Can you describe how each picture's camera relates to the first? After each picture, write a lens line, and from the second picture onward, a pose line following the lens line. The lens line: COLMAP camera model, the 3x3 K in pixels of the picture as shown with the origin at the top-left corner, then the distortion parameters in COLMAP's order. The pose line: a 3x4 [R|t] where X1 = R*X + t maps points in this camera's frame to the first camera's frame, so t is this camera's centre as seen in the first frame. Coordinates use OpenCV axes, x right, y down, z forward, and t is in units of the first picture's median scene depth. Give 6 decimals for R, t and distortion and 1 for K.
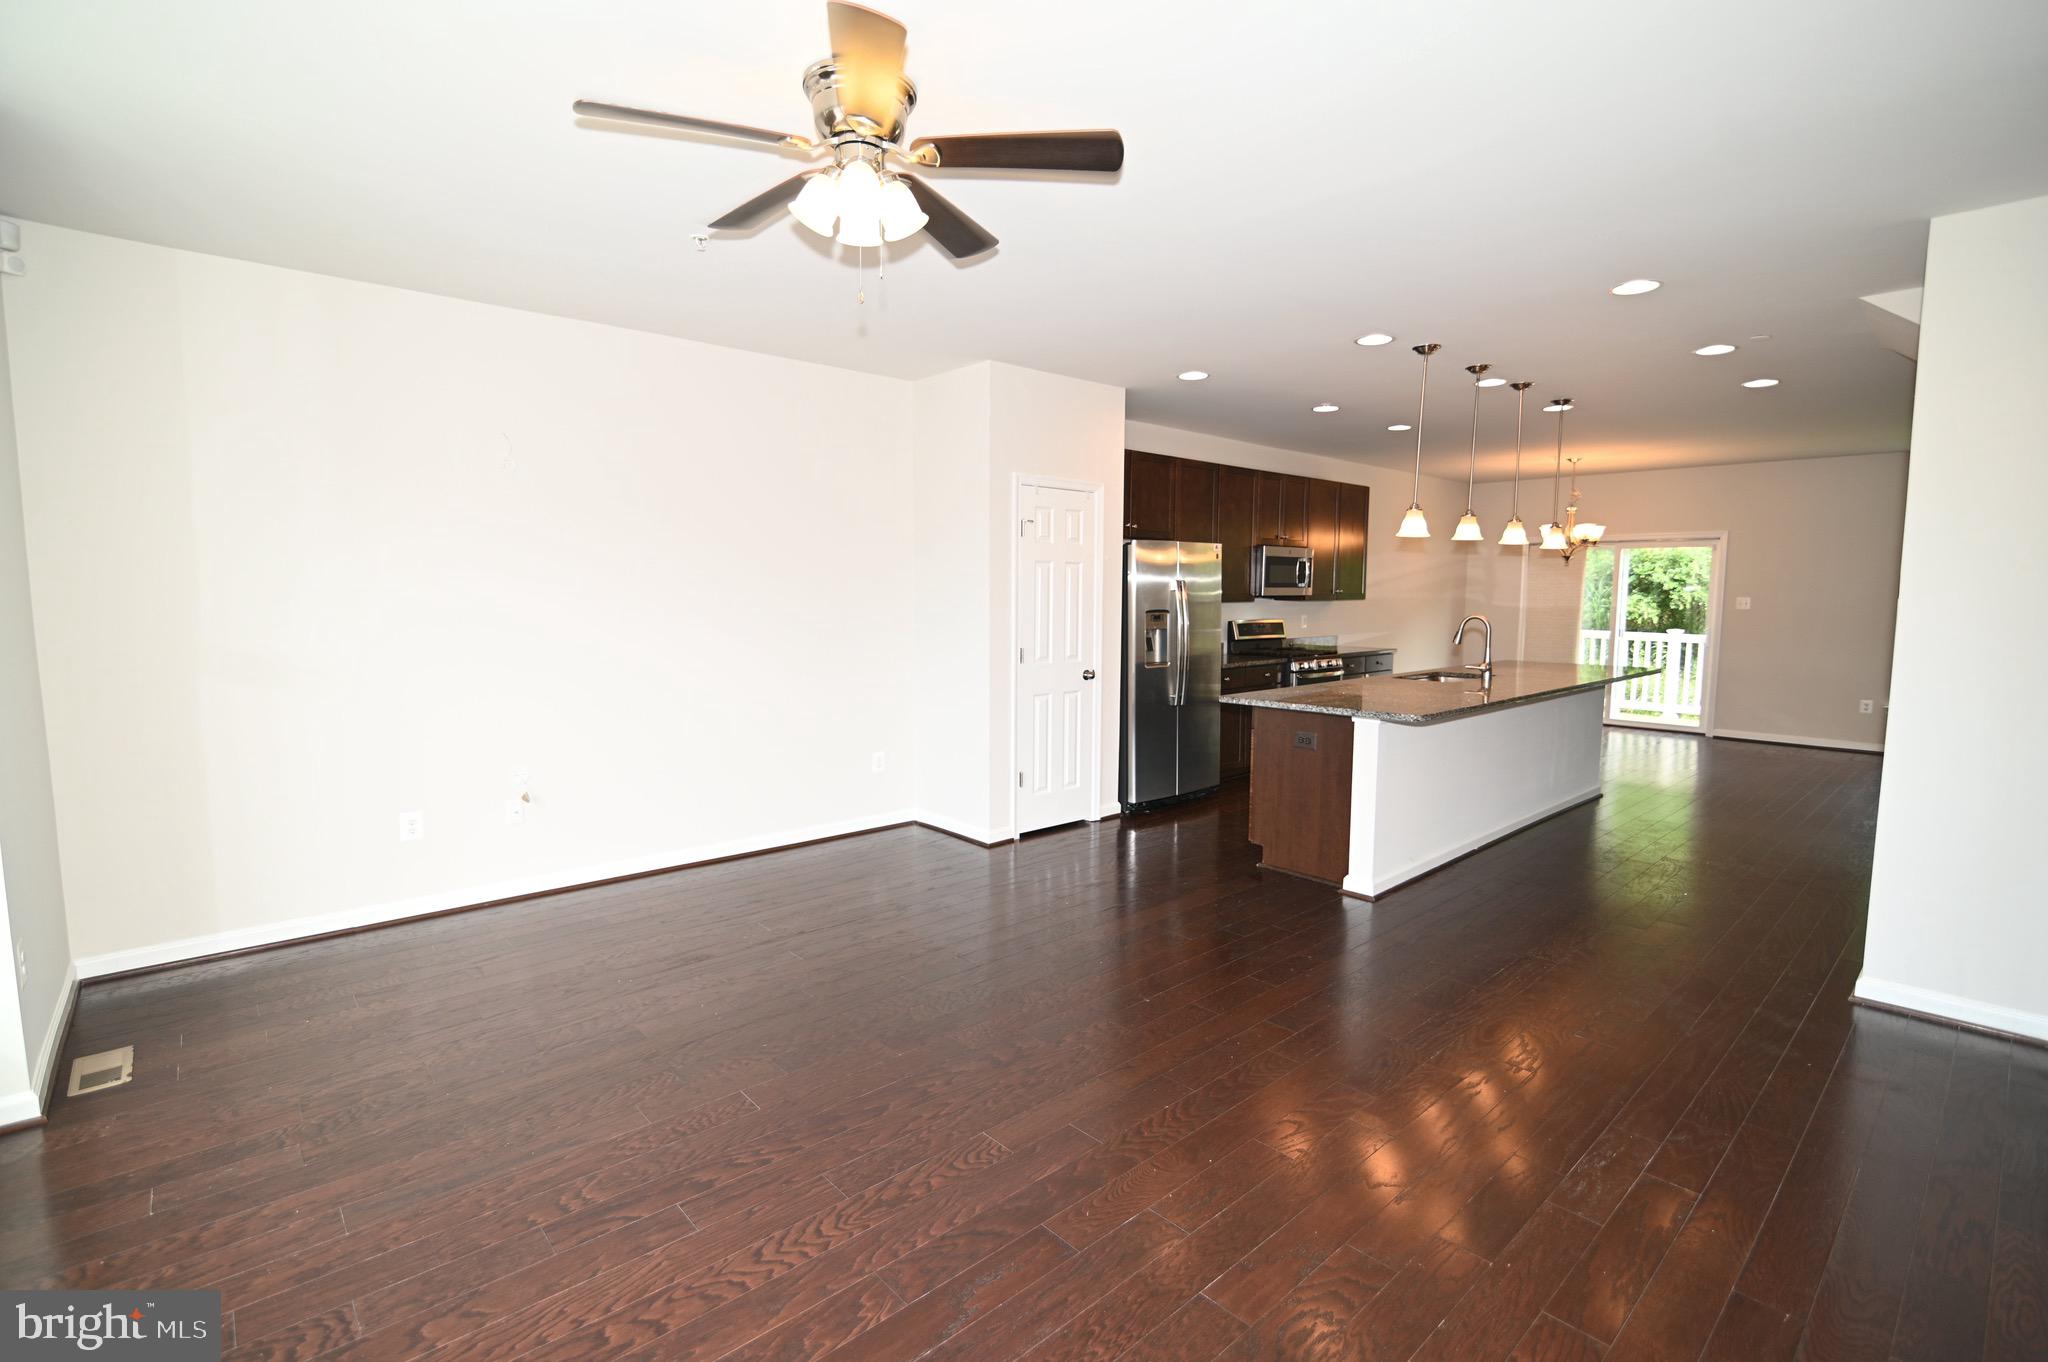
lens RADIAL K [[929.6, 0, 1022.1], [0, 929.6, 683.5], [0, 0, 1]] dist [-0.015290, 0.000127]
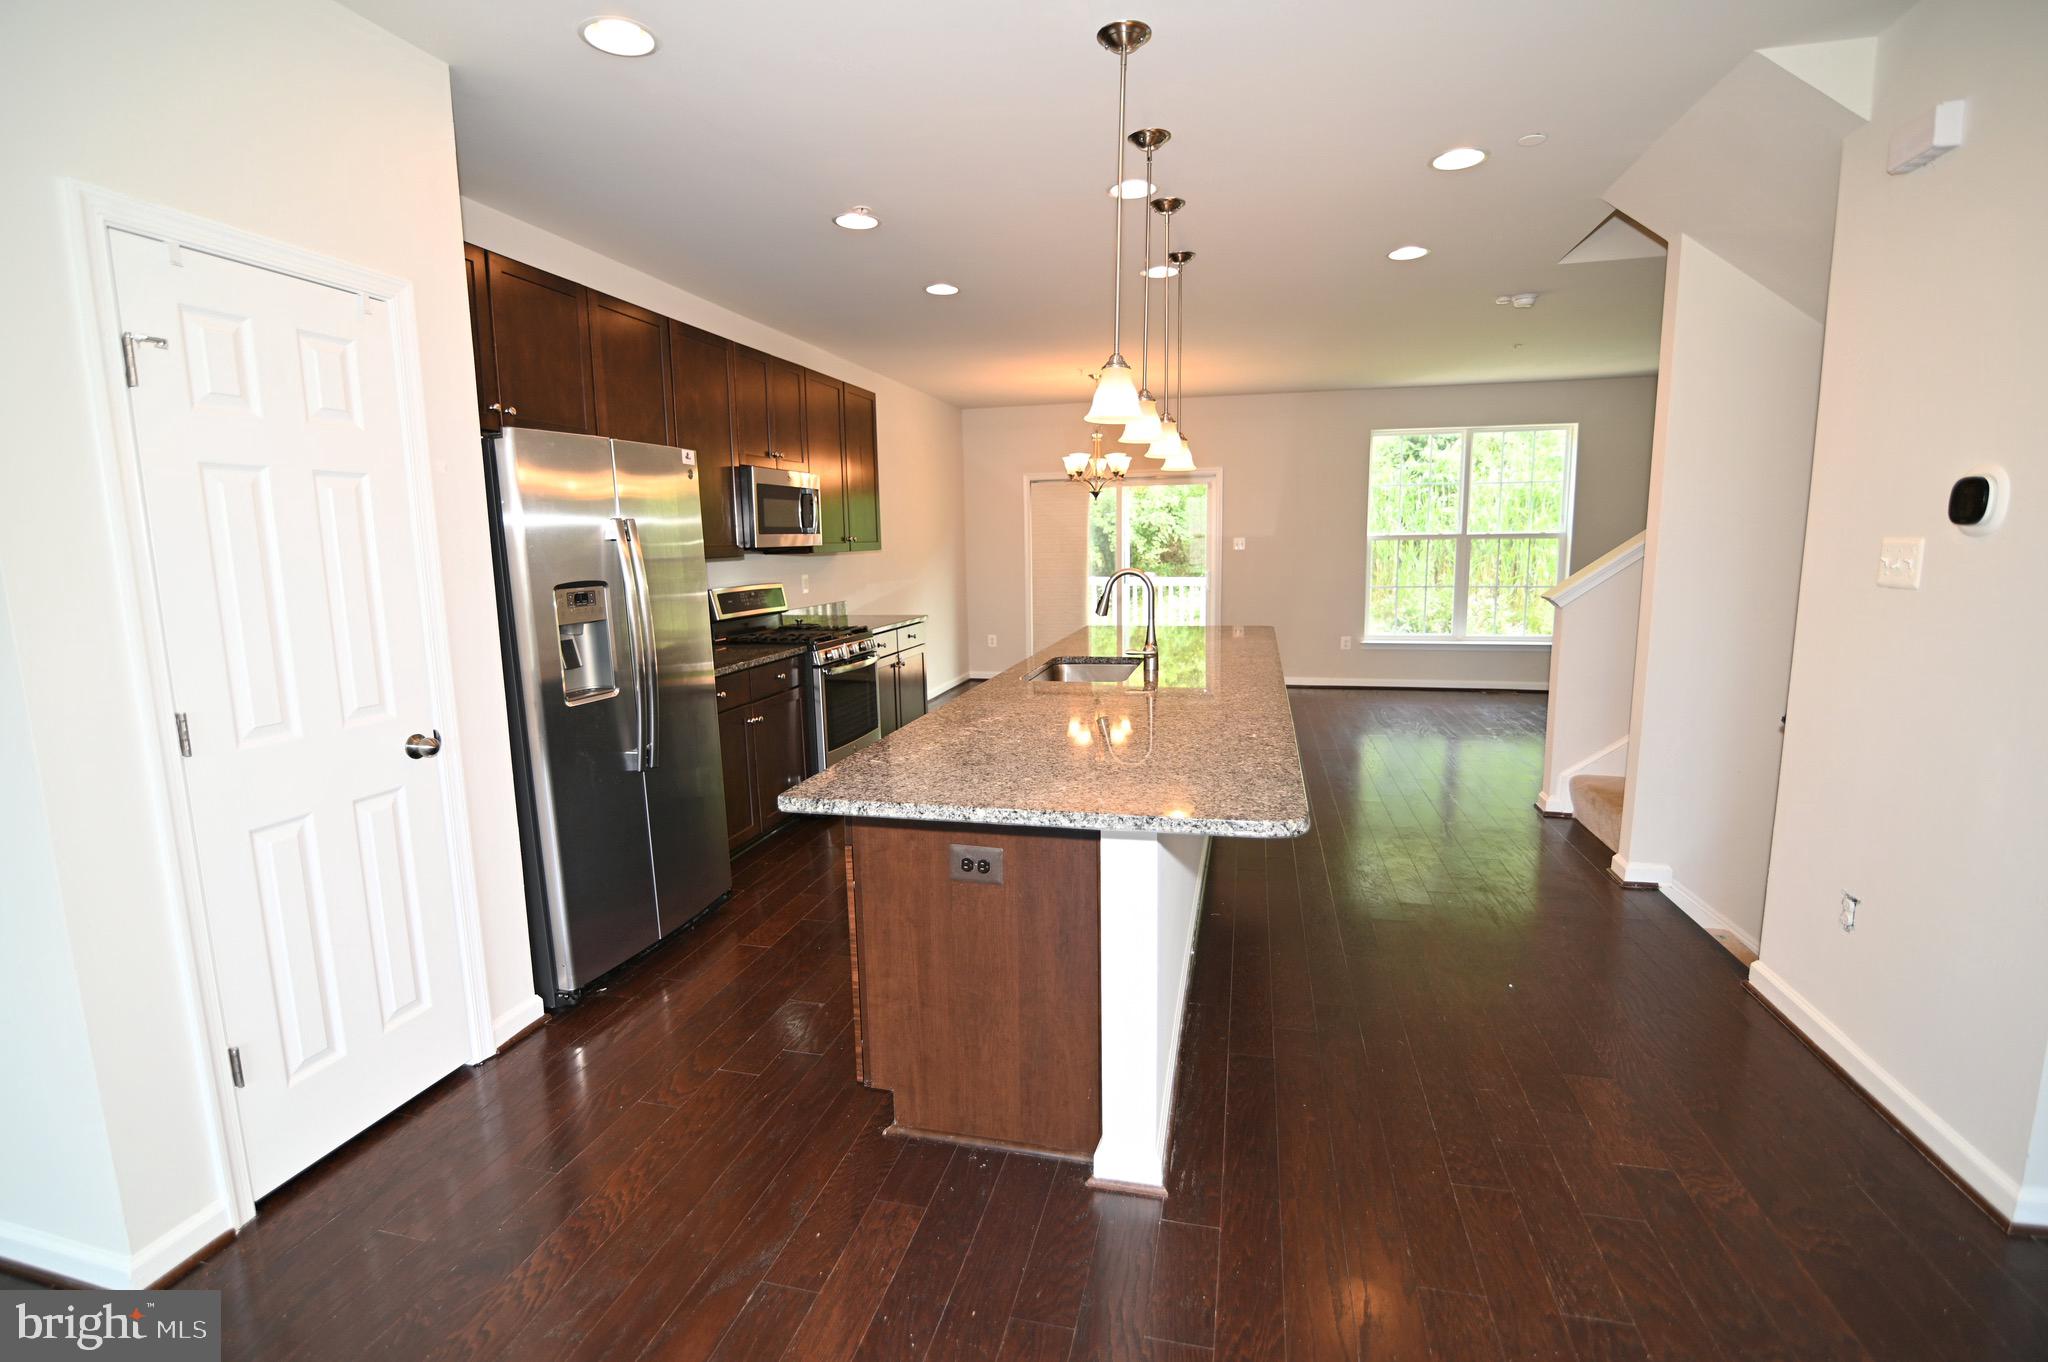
lens RADIAL K [[934.1, 0, 1019.3], [0, 934.1, 682.2], [0, 0, 1]] dist [-0.022619, 0.004224]
pose [[0.827621, -0.102154, 0.551913, 0.062971], [0.075771, 0.994632, 0.070474, -0.044059], [-0.556149, -0.016507, 0.830918, 0.473727]]
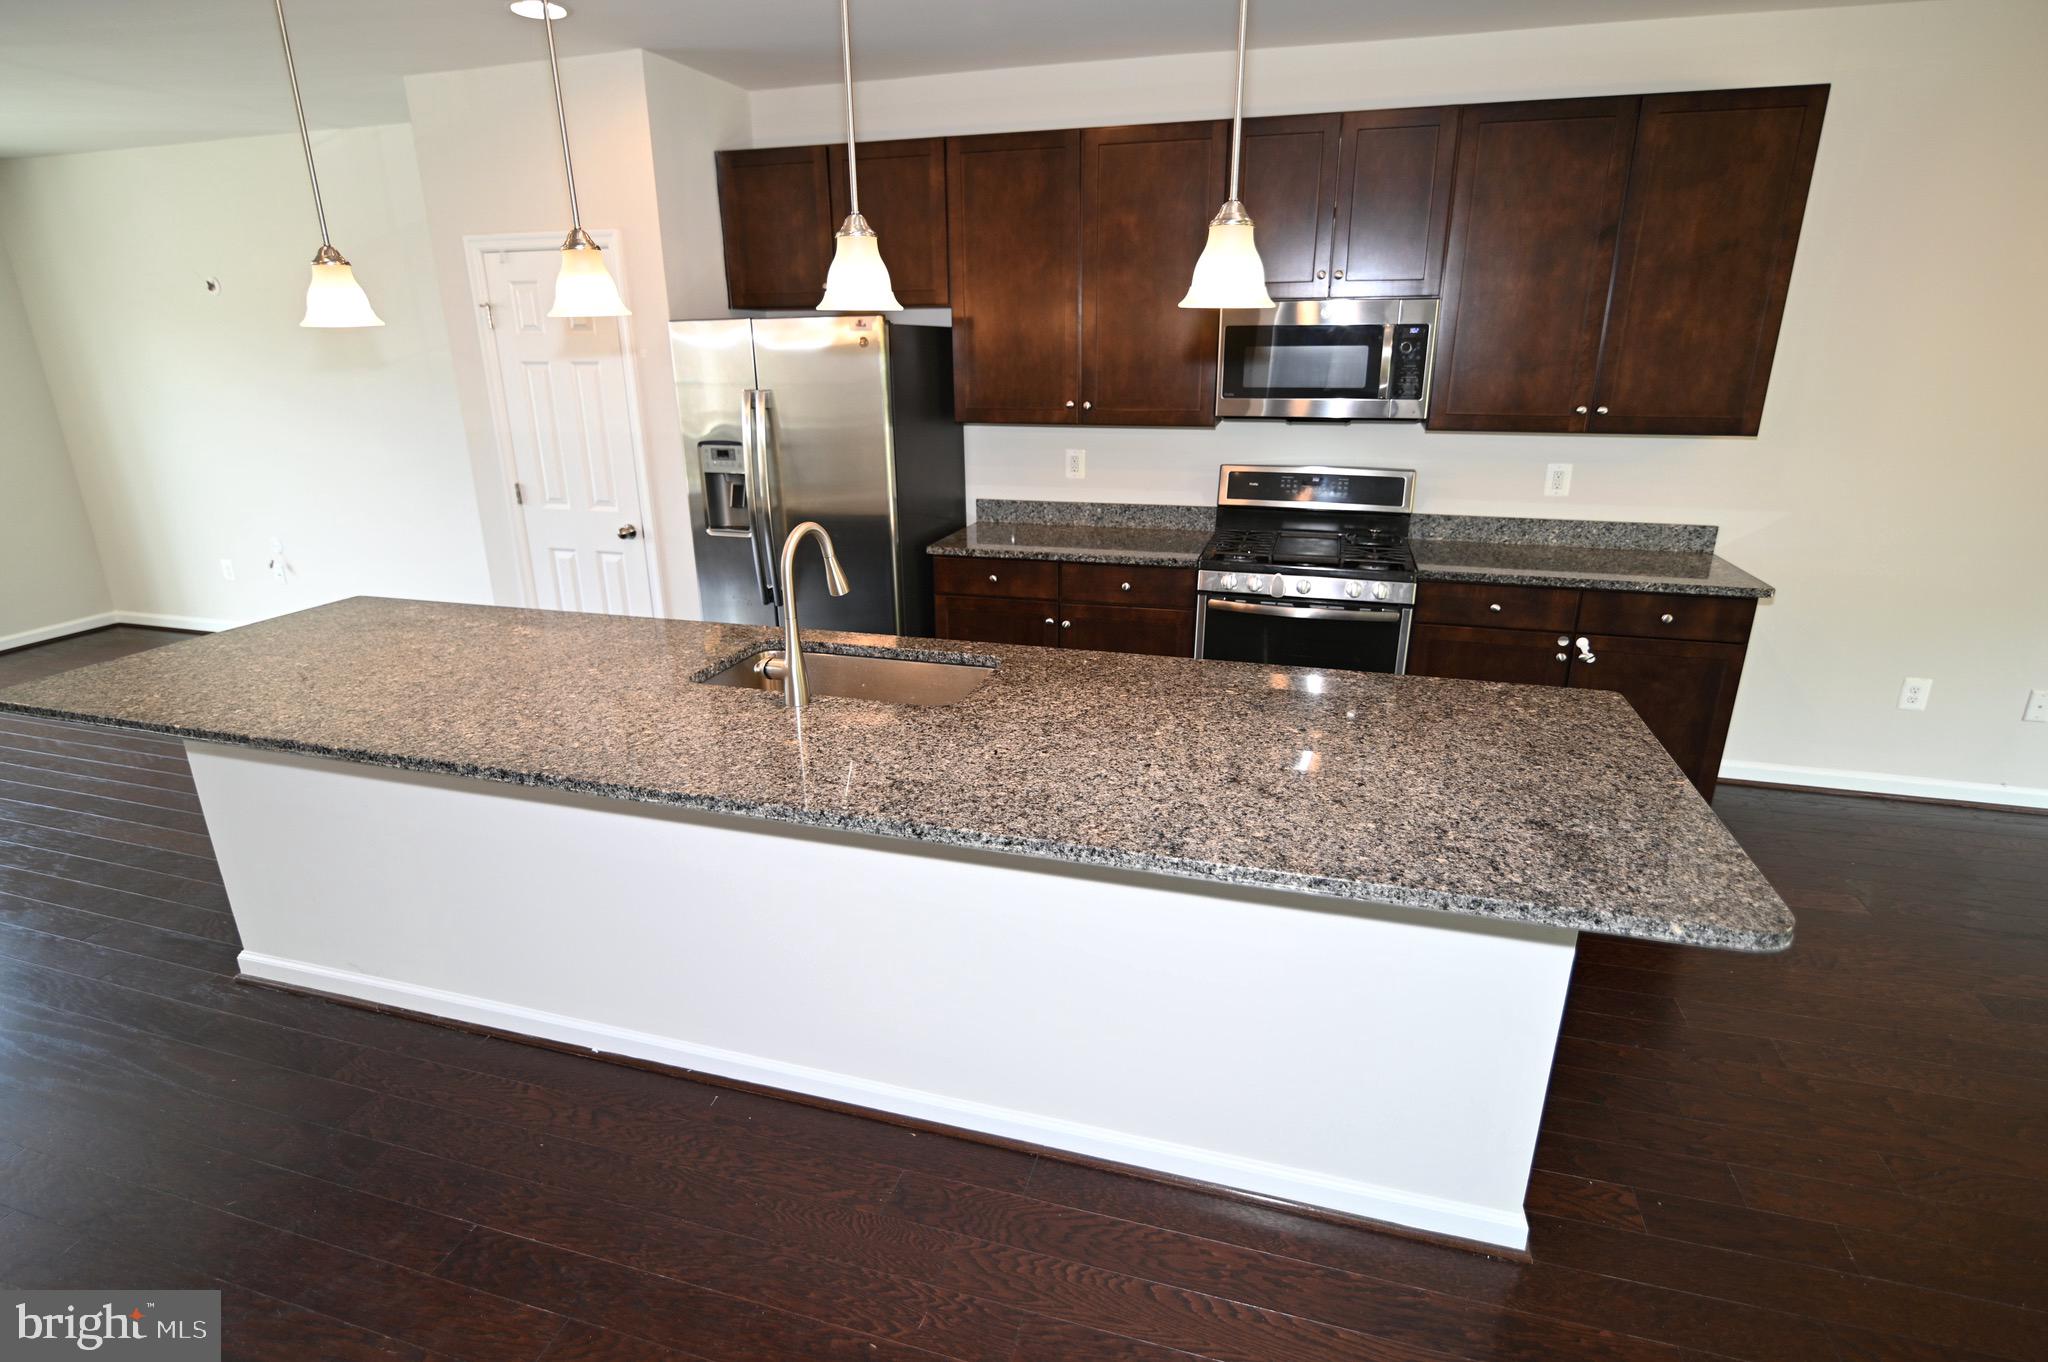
lens RADIAL K [[1019.9, 0, 1024.0], [0, 1019.9, 681.0], [0, 0, 1]] dist [-0.014863, 0.000223]
pose [[0.525459, 0.266985, -0.807844, 0.808137], [-0.076797, 0.960497, 0.267483, -0.118974], [0.847346, -0.078511, 0.525206, 0.793955]]
